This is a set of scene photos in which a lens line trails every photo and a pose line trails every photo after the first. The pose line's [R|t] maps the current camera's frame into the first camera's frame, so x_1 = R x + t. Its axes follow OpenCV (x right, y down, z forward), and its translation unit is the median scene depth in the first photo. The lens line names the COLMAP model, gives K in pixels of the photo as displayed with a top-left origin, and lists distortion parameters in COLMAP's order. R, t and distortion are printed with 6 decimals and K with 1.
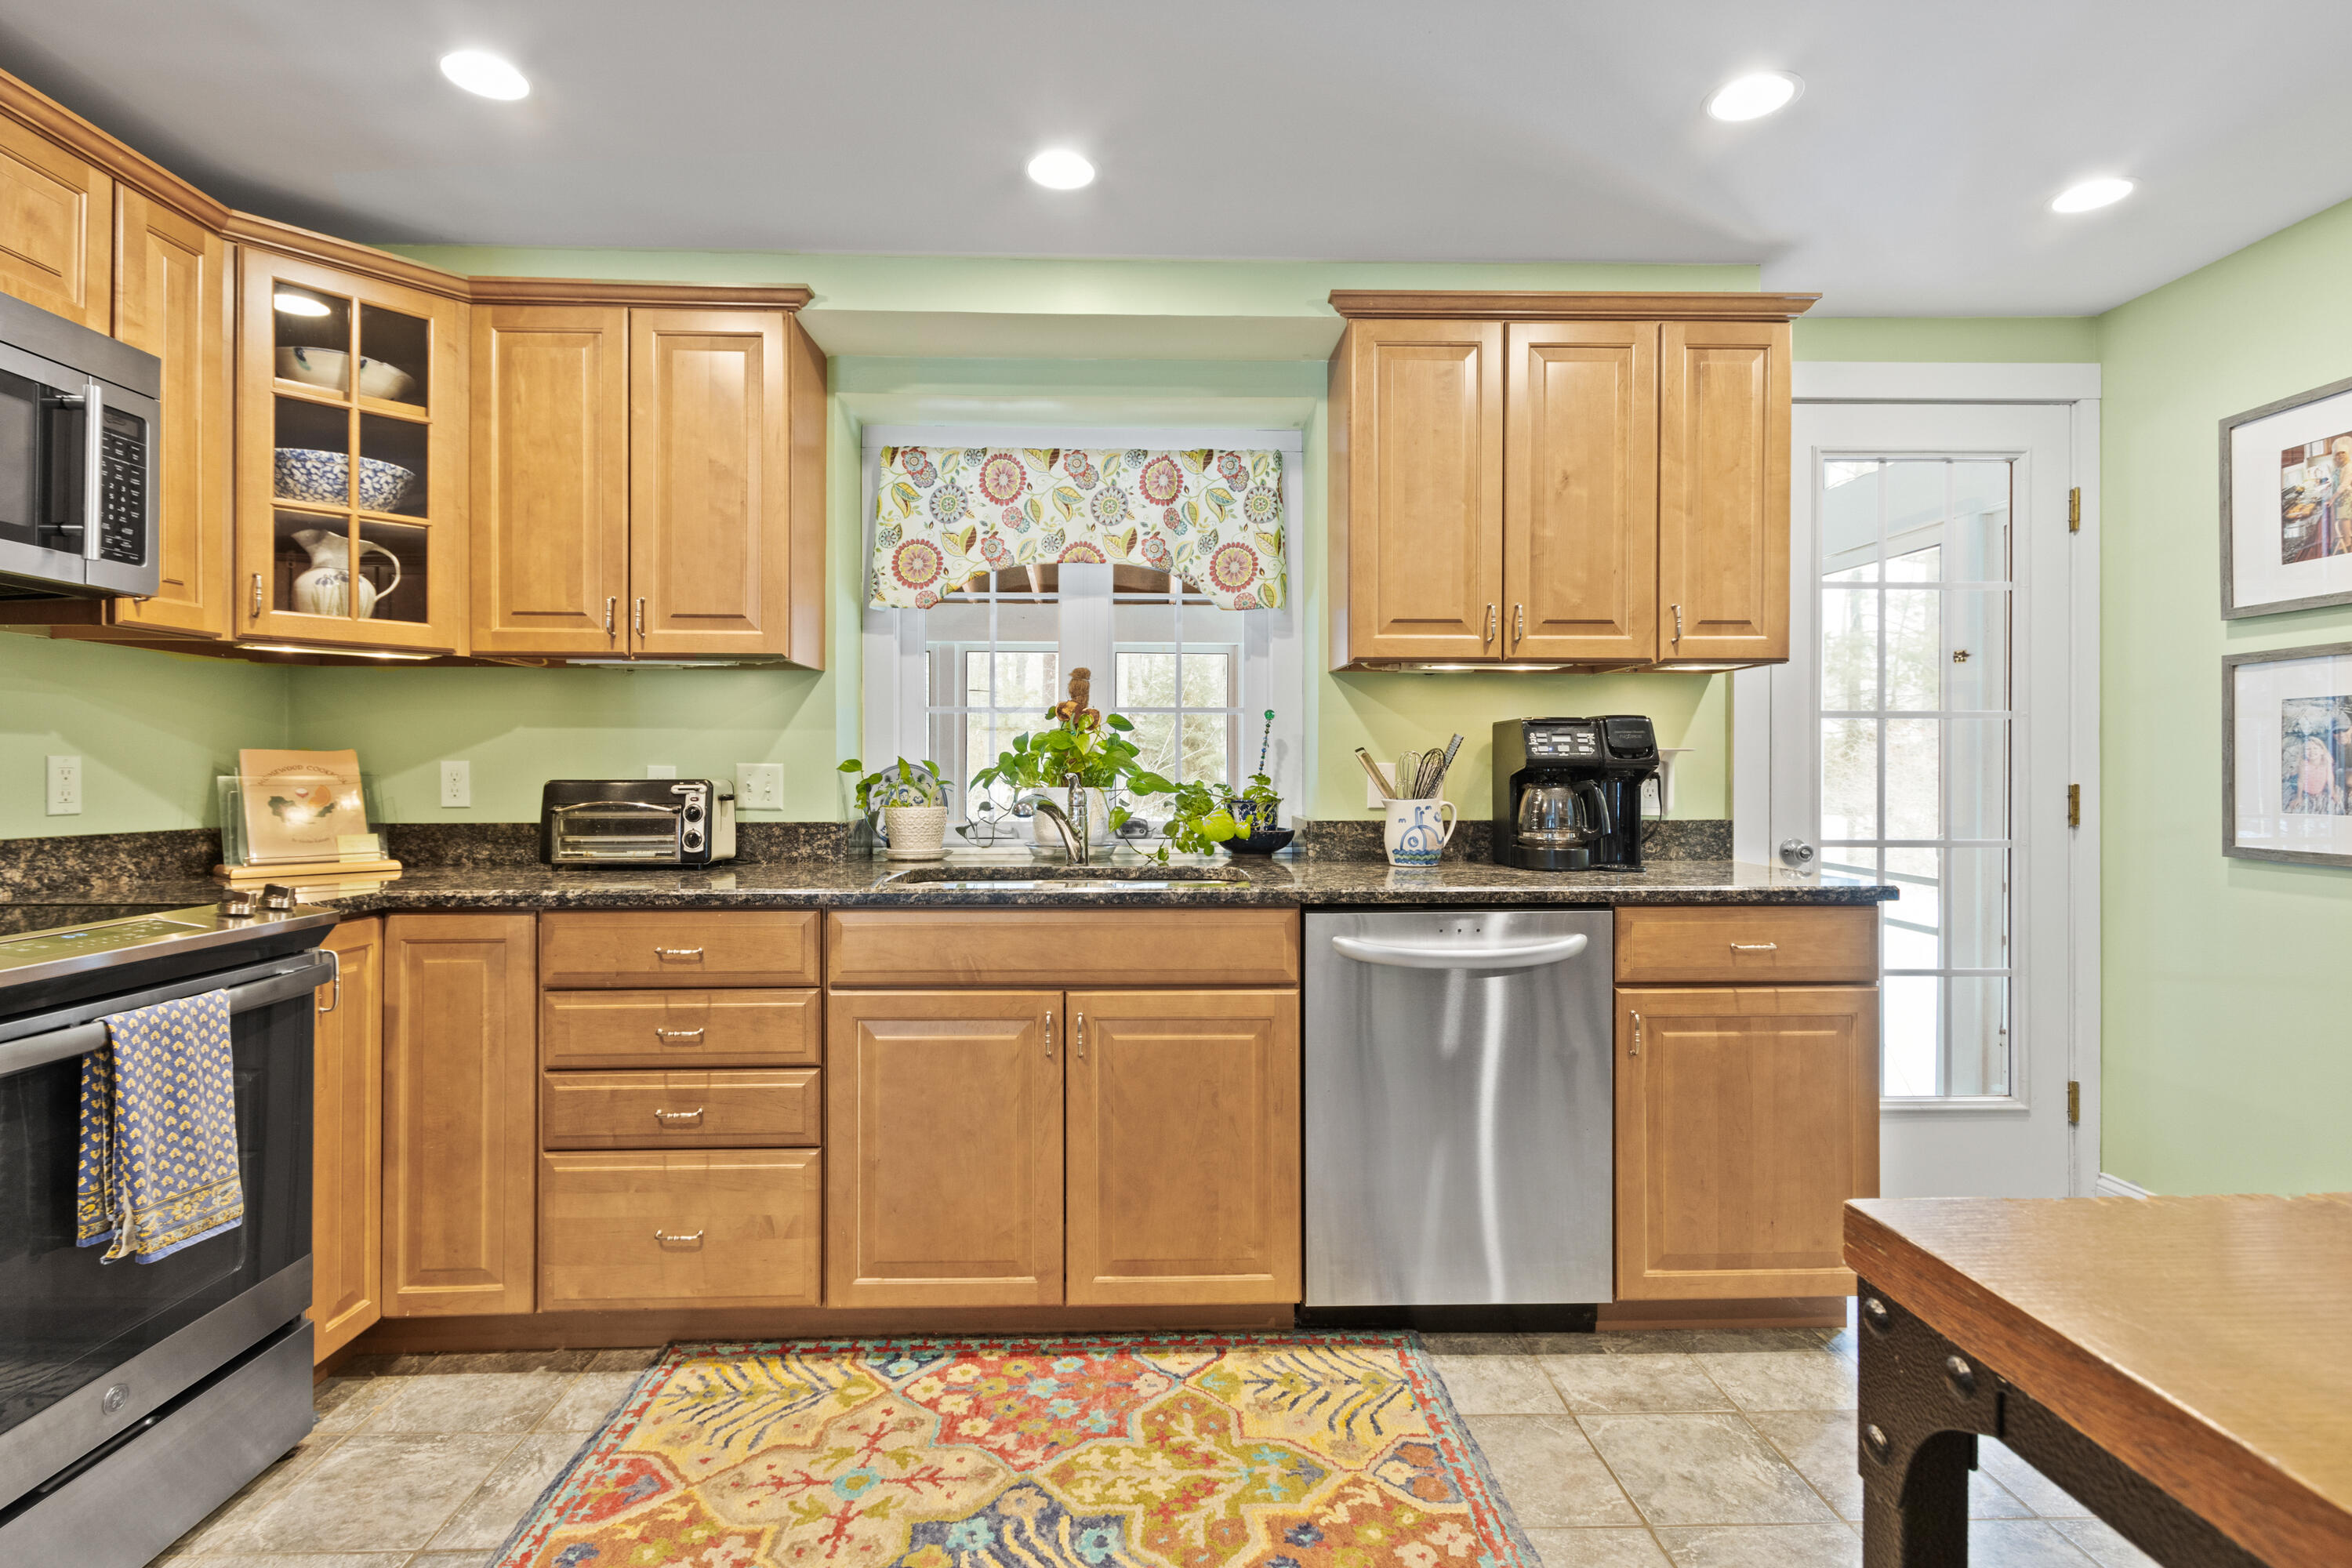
lens RADIAL K [[1125.9, 0, 1175.4], [0, 1125.9, 771.7], [0, 0, 1]] dist [0.002661, -0.000253]
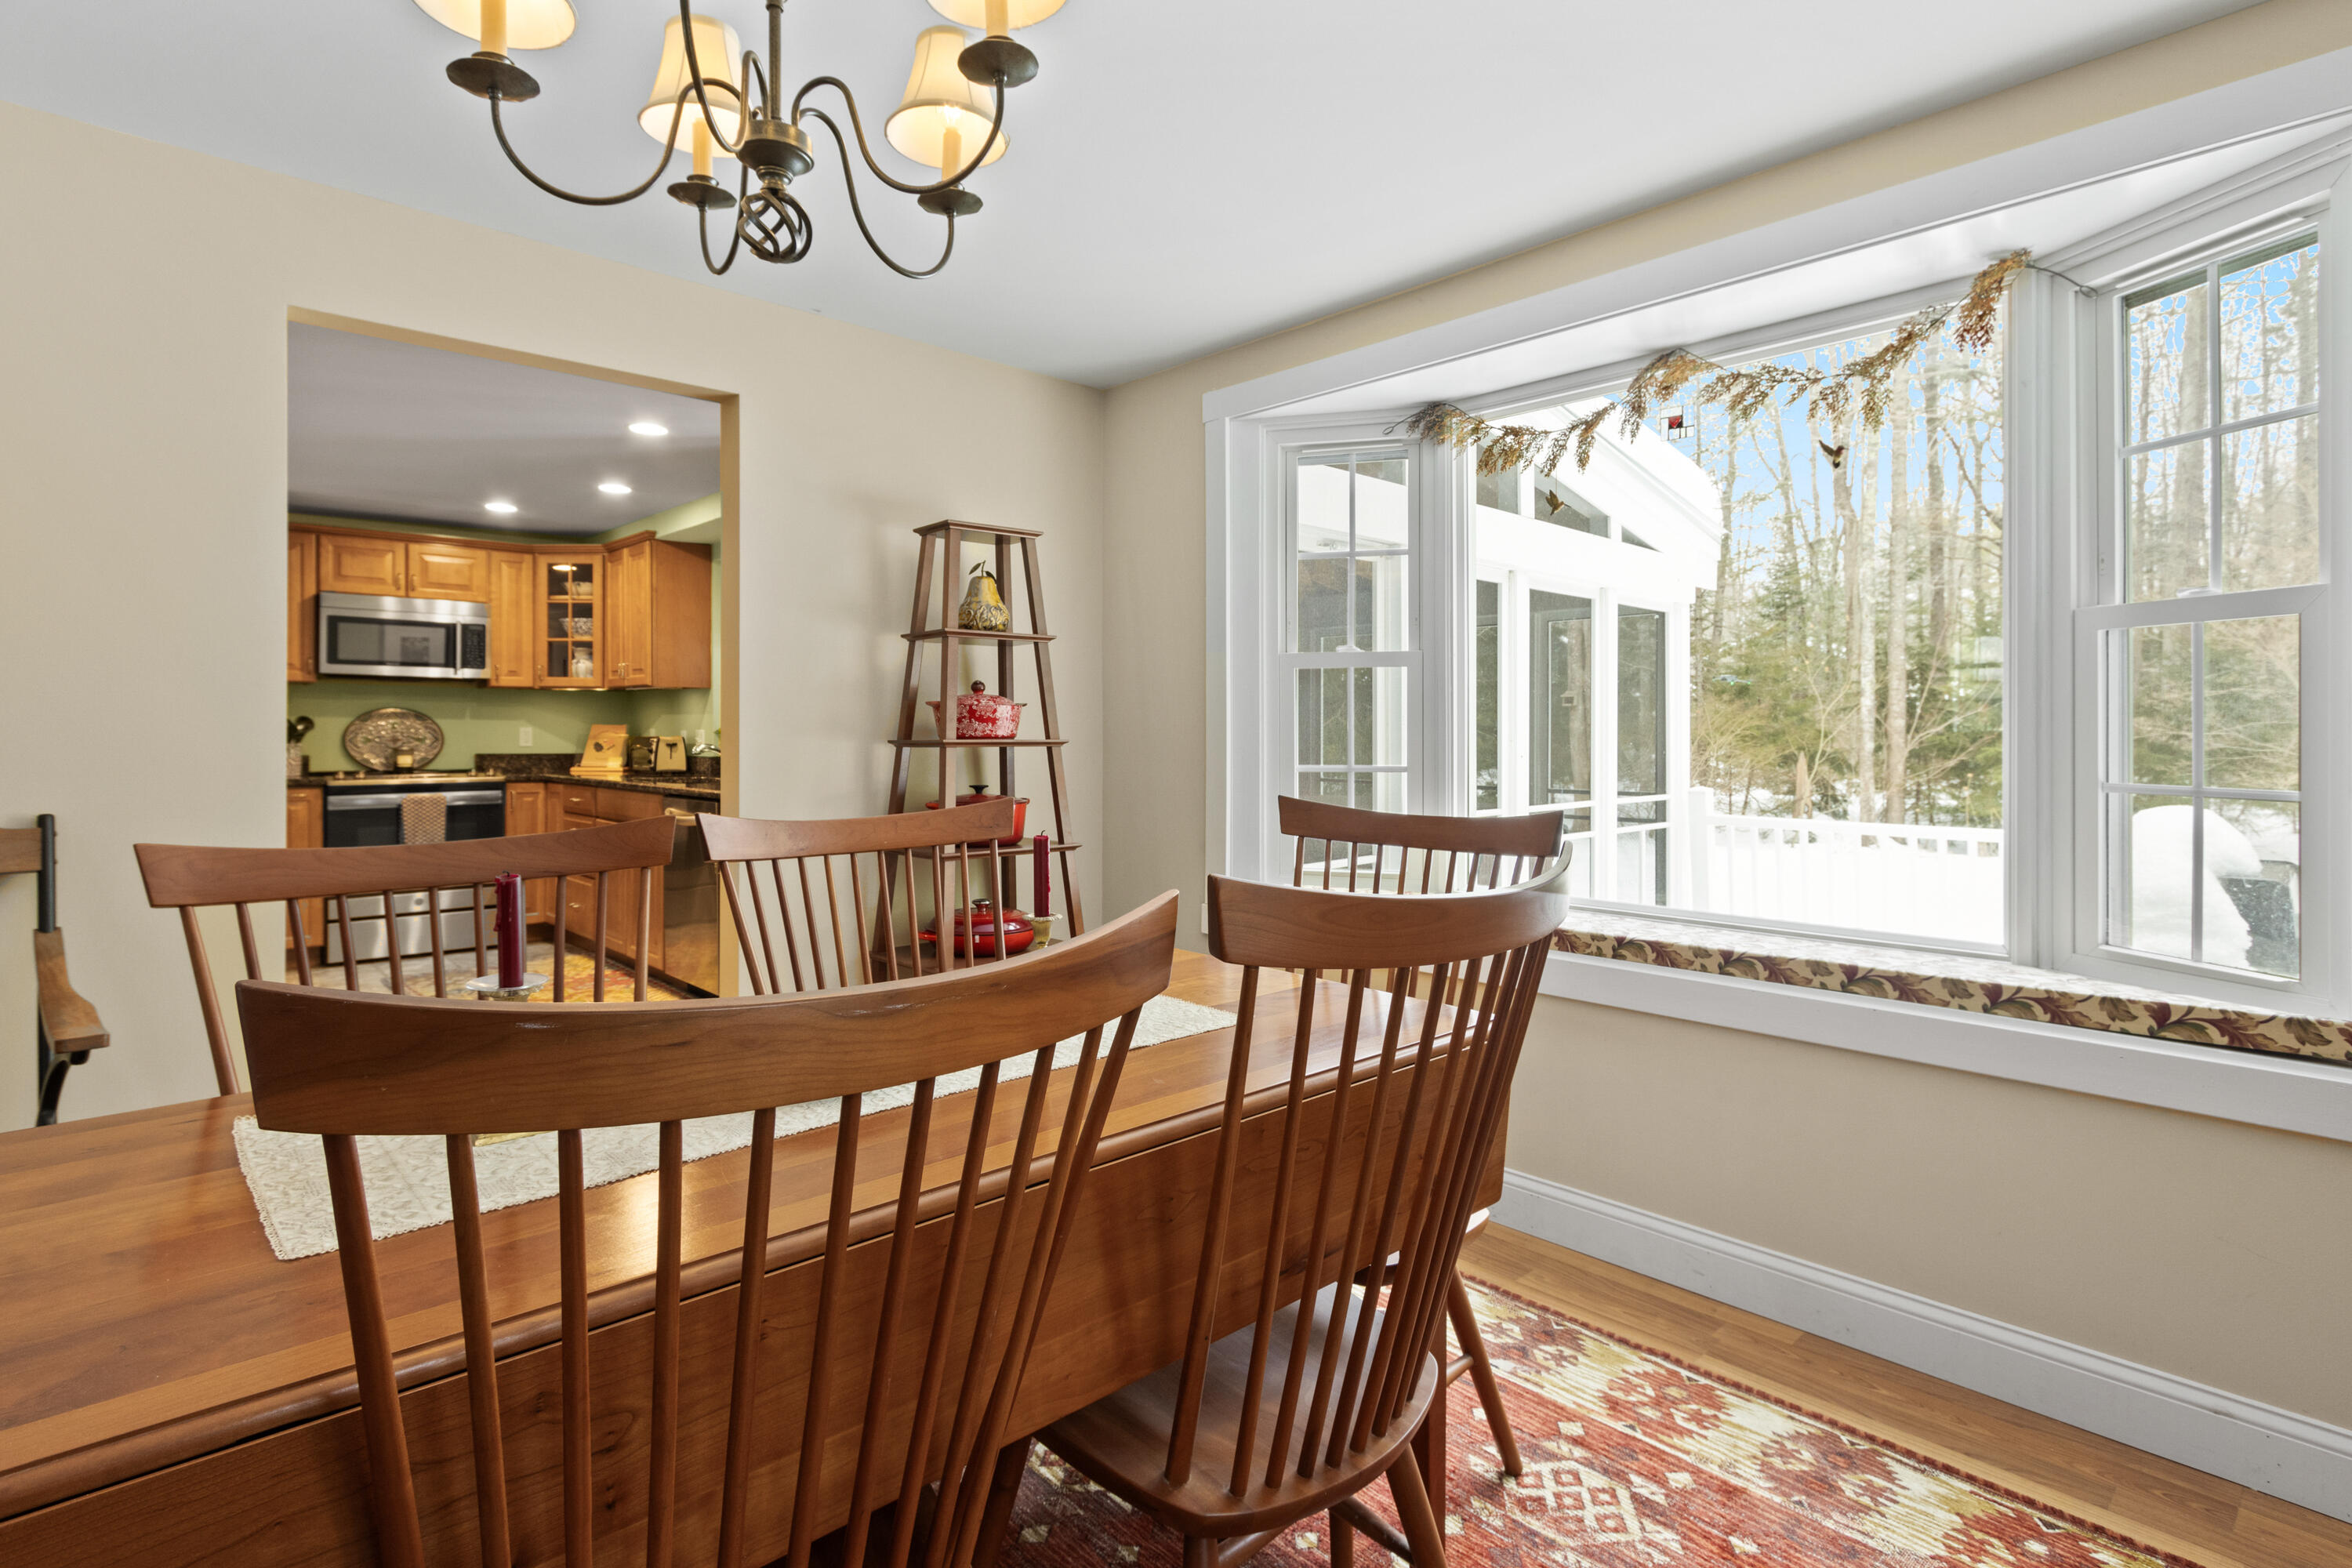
lens RADIAL K [[1167.0, 0, 1163.1], [0, 1167.0, 736.9], [0, 0, 1]] dist [0.001366, -0.000635]
pose [[0.657982, 0.005202, -0.753015, 2.274172], [-0.004365, 0.999986, 0.003094, -0.004685], [0.753021, 0.001251, 0.657996, 0.196595]]
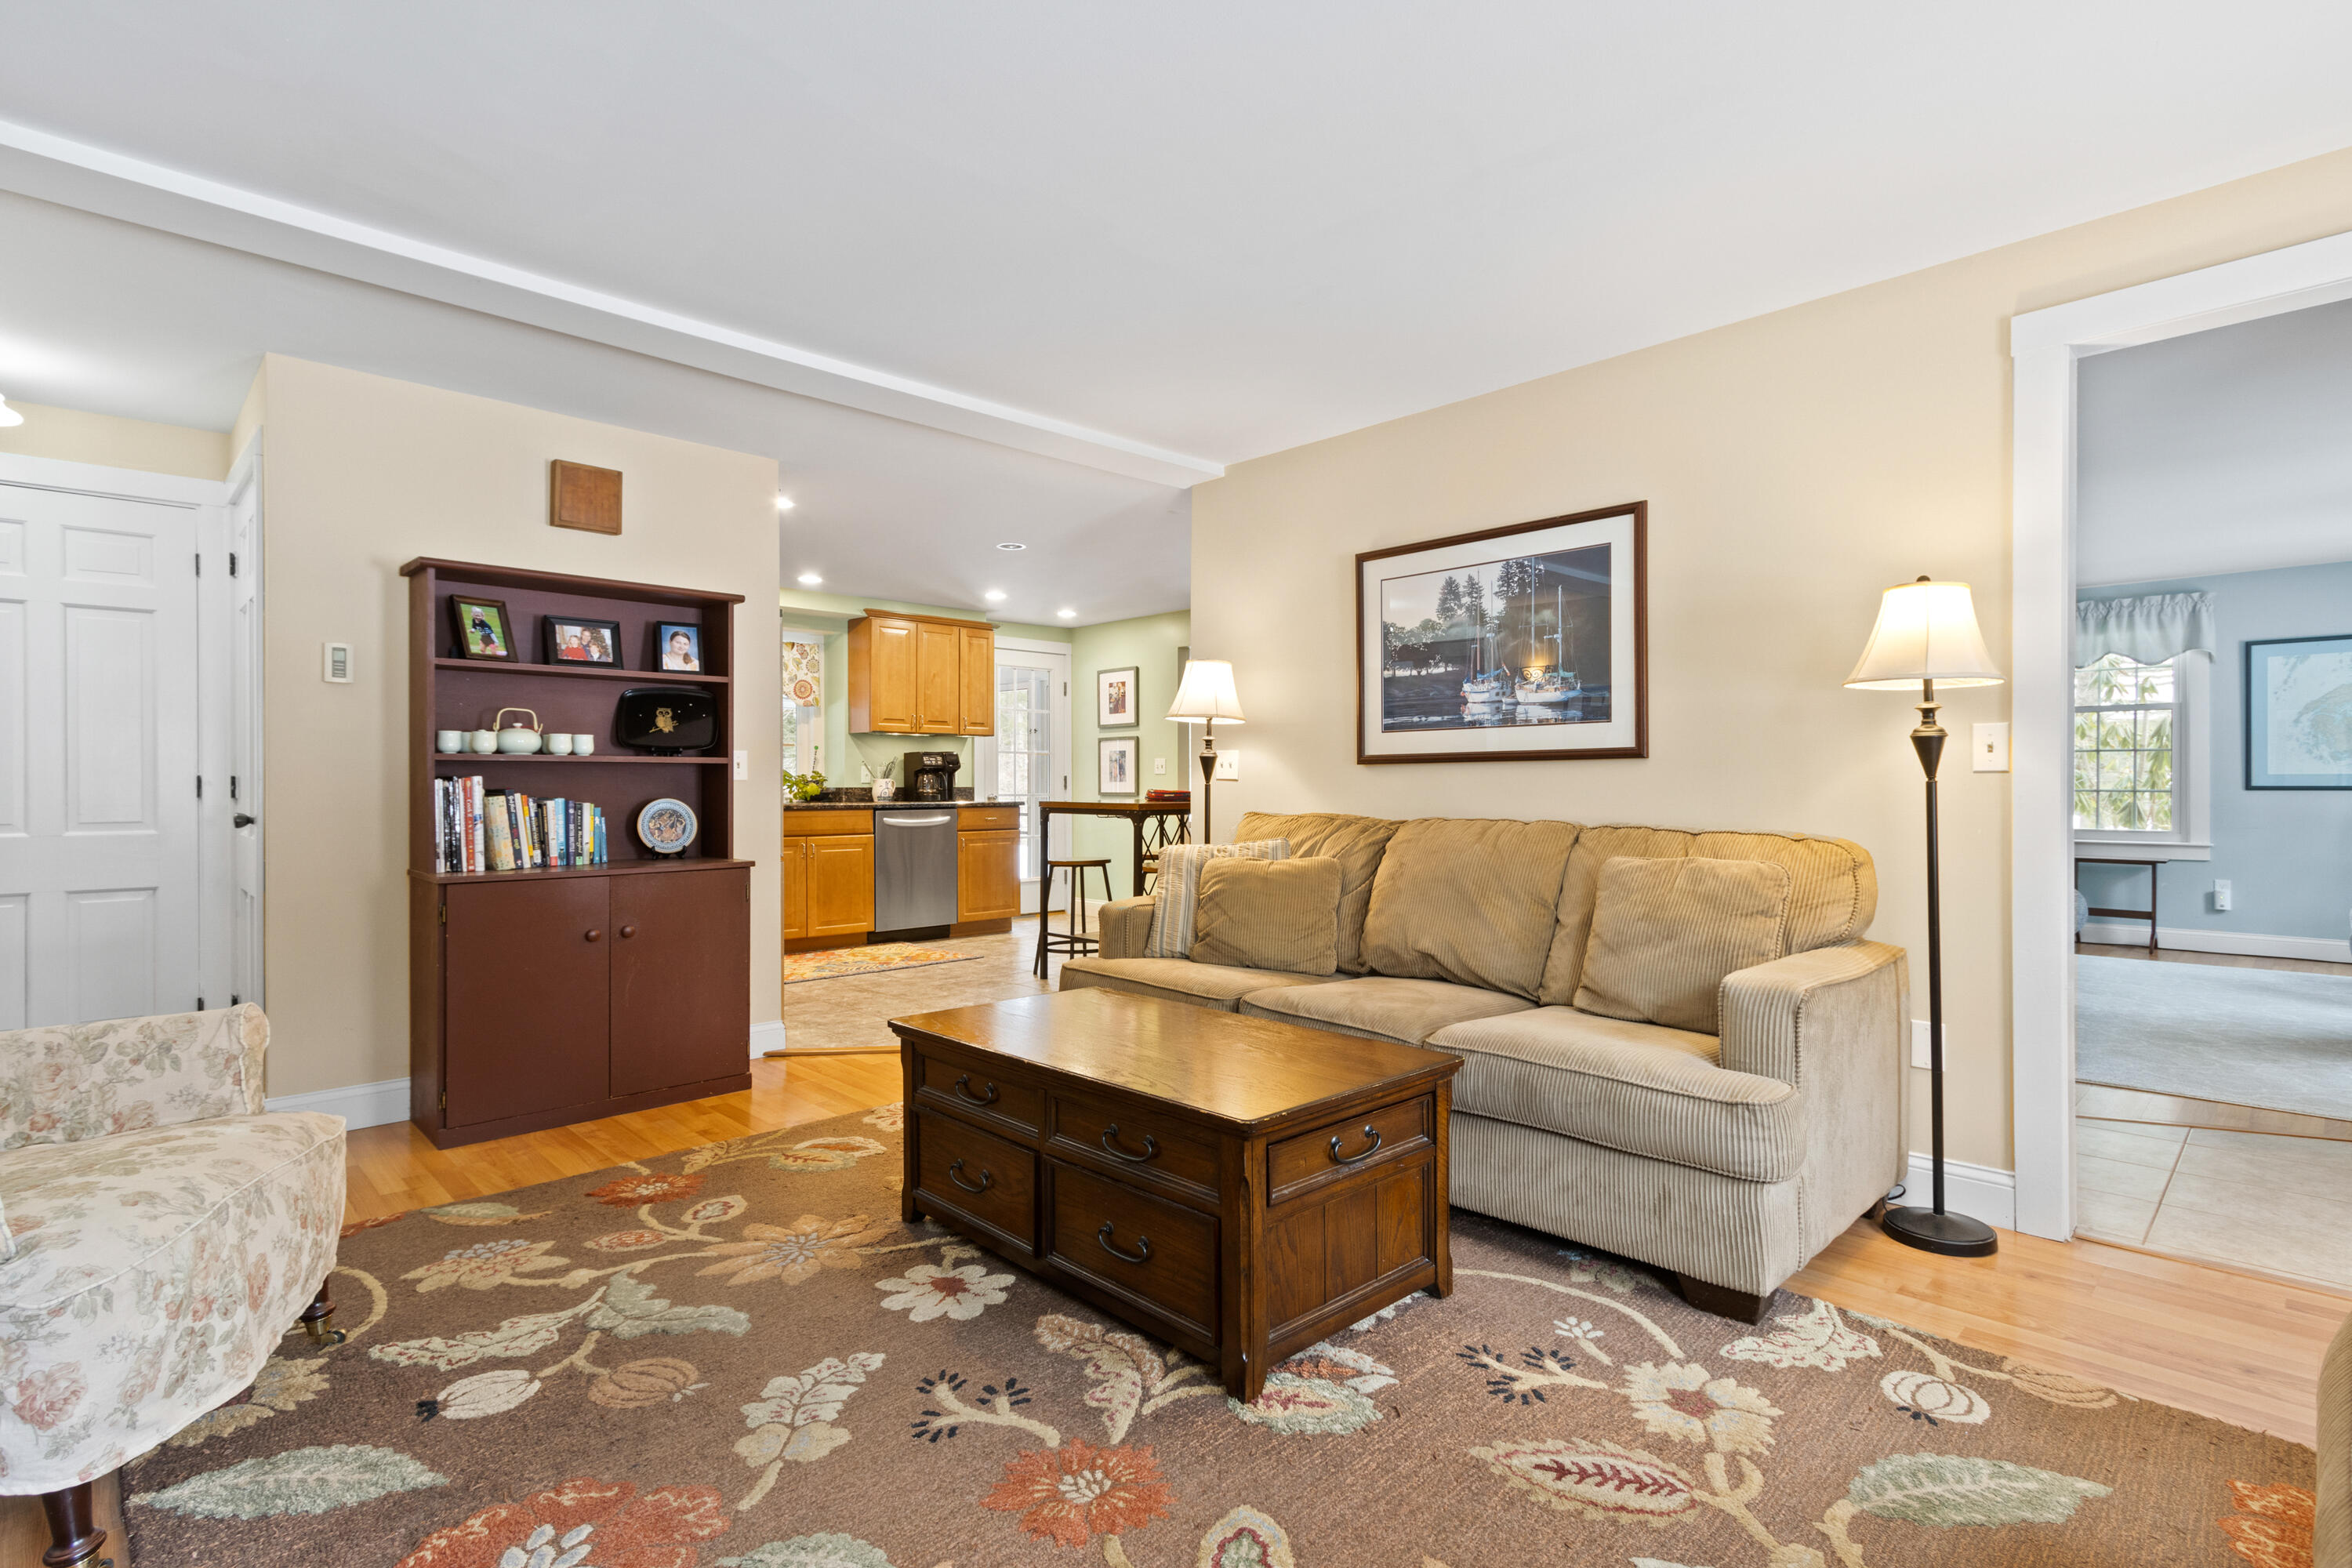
lens RADIAL K [[1123.2, 0, 1180.0], [0, 1123.2, 786.0], [0, 0, 1]] dist [-0.001850, -0.000647]
pose [[0.729119, -0.001133, 0.684386, -1.339403], [0.004419, 0.999986, -0.003053, 0.060803], [-0.684372, 0.005250, 0.729114, -1.805089]]
